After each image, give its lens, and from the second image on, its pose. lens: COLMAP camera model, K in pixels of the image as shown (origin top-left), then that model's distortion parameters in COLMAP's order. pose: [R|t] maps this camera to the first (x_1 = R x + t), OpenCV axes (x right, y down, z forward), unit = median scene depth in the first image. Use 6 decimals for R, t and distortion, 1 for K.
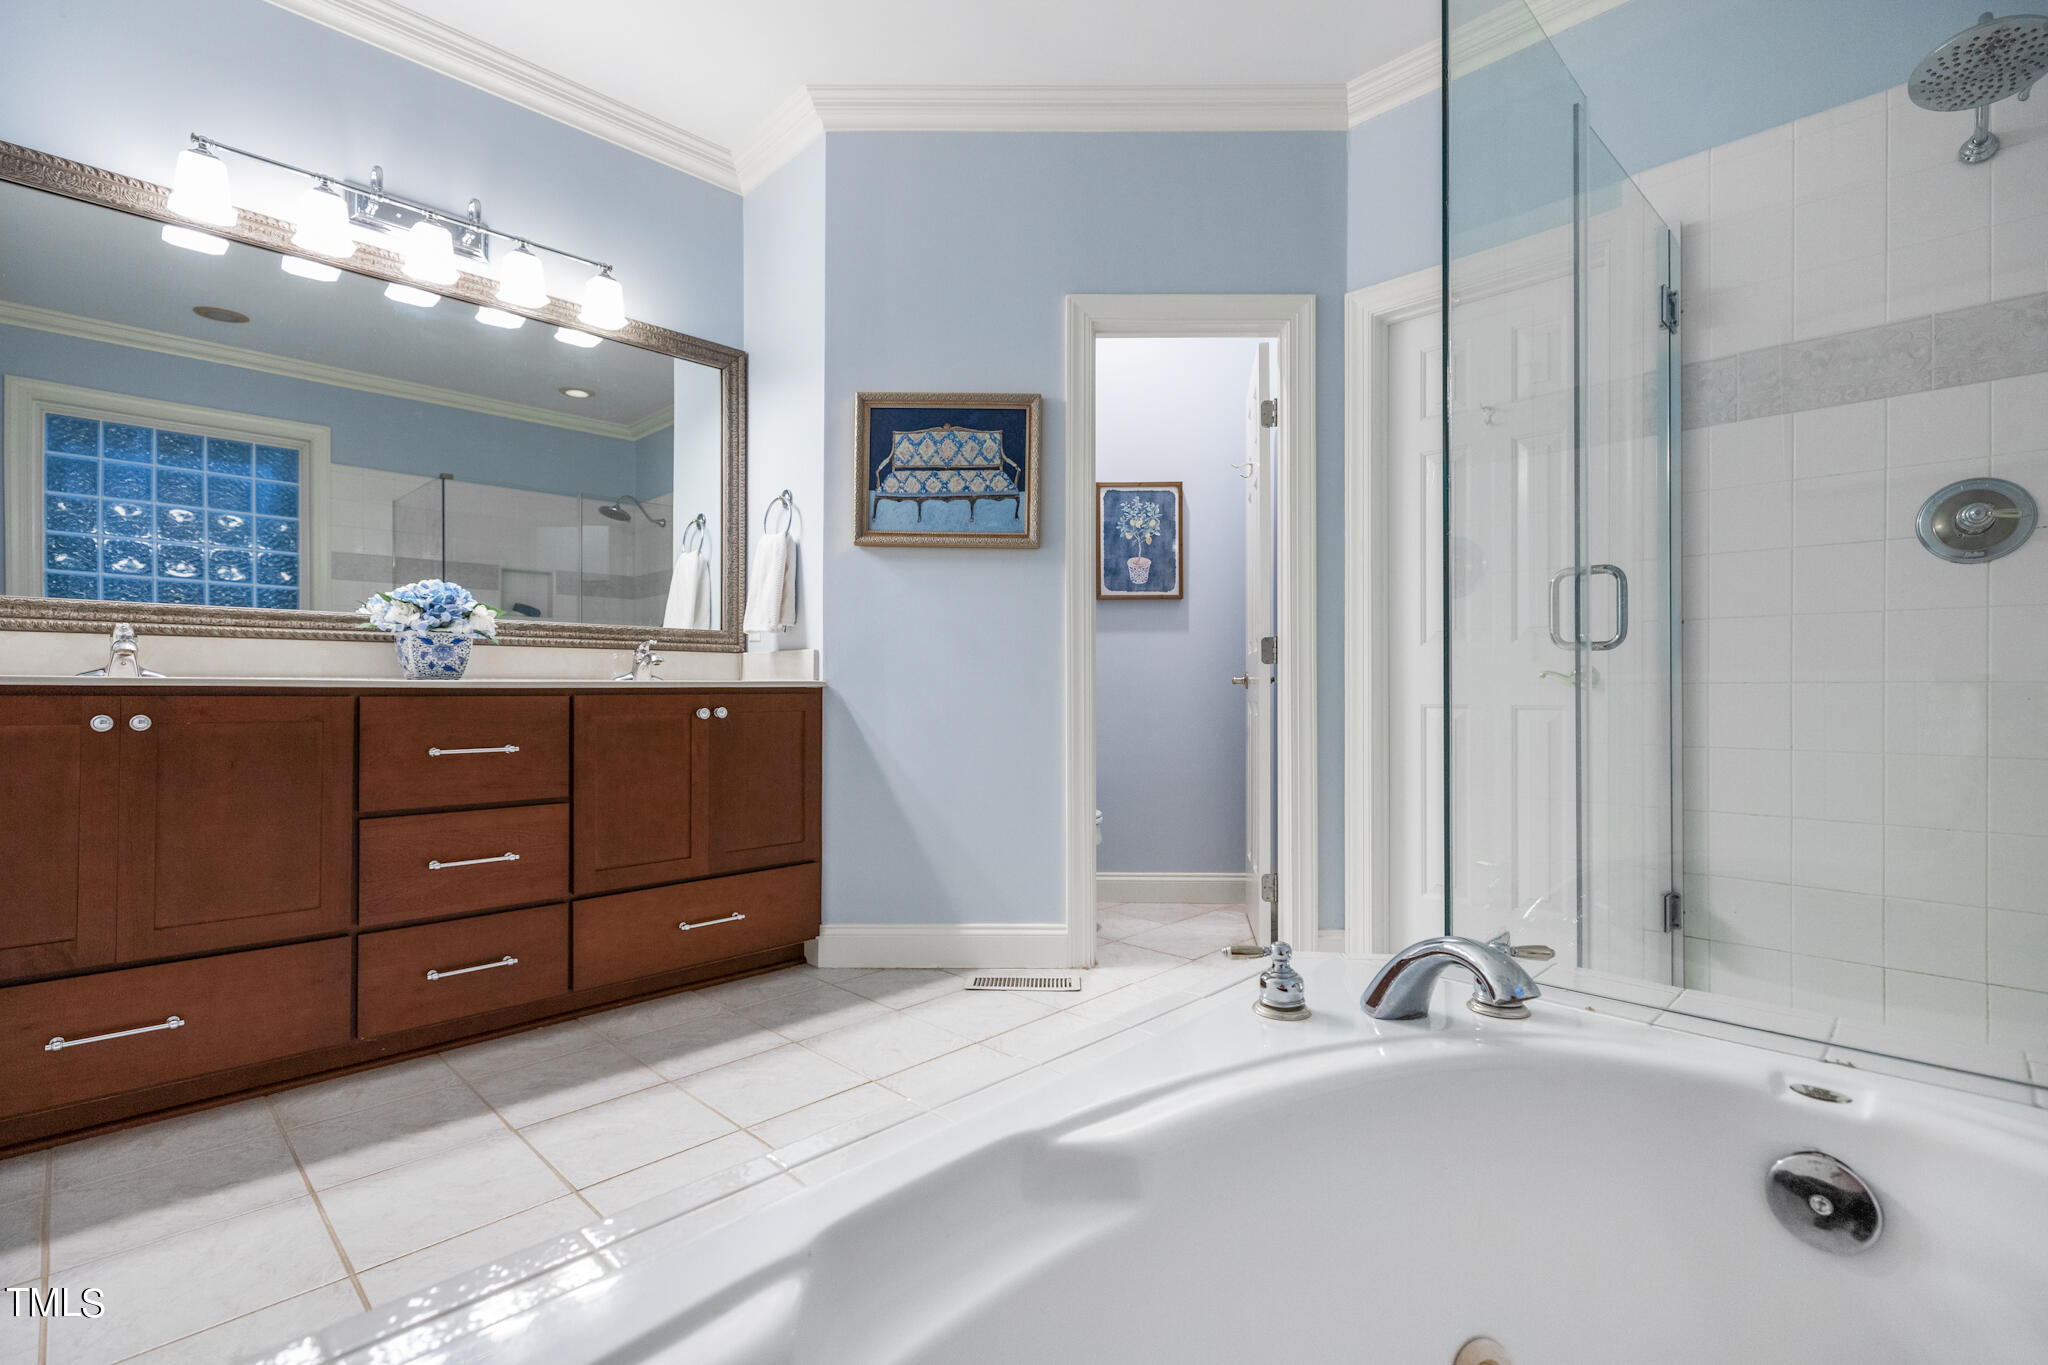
lens RADIAL K [[934.5, 0, 1030.9], [0, 934.5, 678.4], [0, 0, 1]] dist [0.008704, -0.001419]
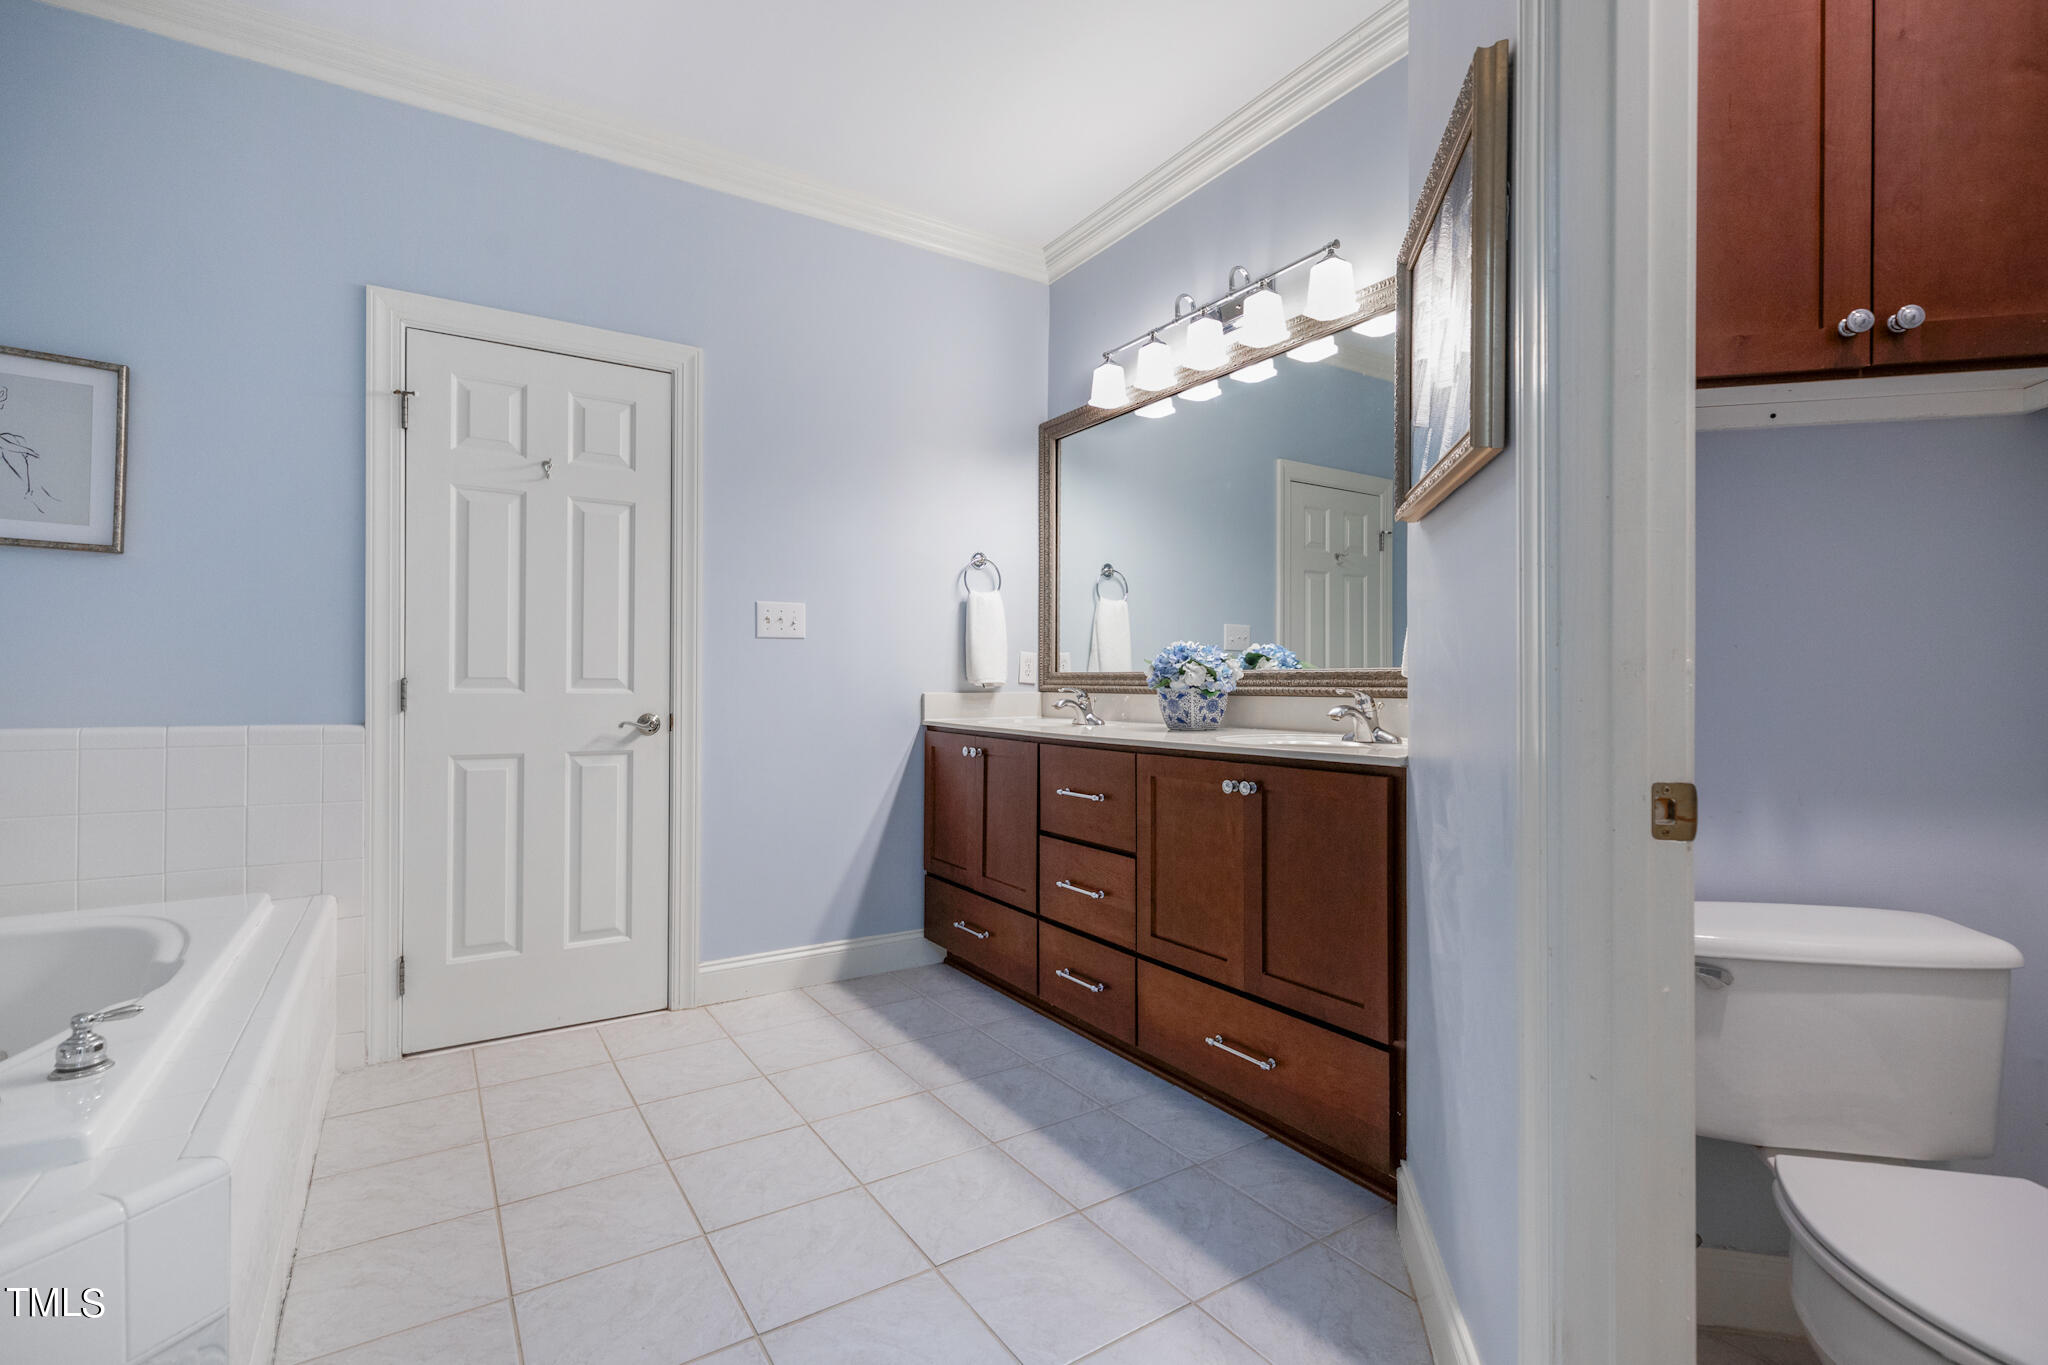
lens RADIAL K [[934.5, 0, 1011.9], [0, 934.5, 679.6], [0, 0, 1]] dist [0.008704, -0.001419]
pose [[-0.229585, -0.006458, -0.973267, 0.501686], [0.007274, 0.999939, -0.008351, -0.051379], [0.973262, -0.008997, -0.229524, 1.063182]]
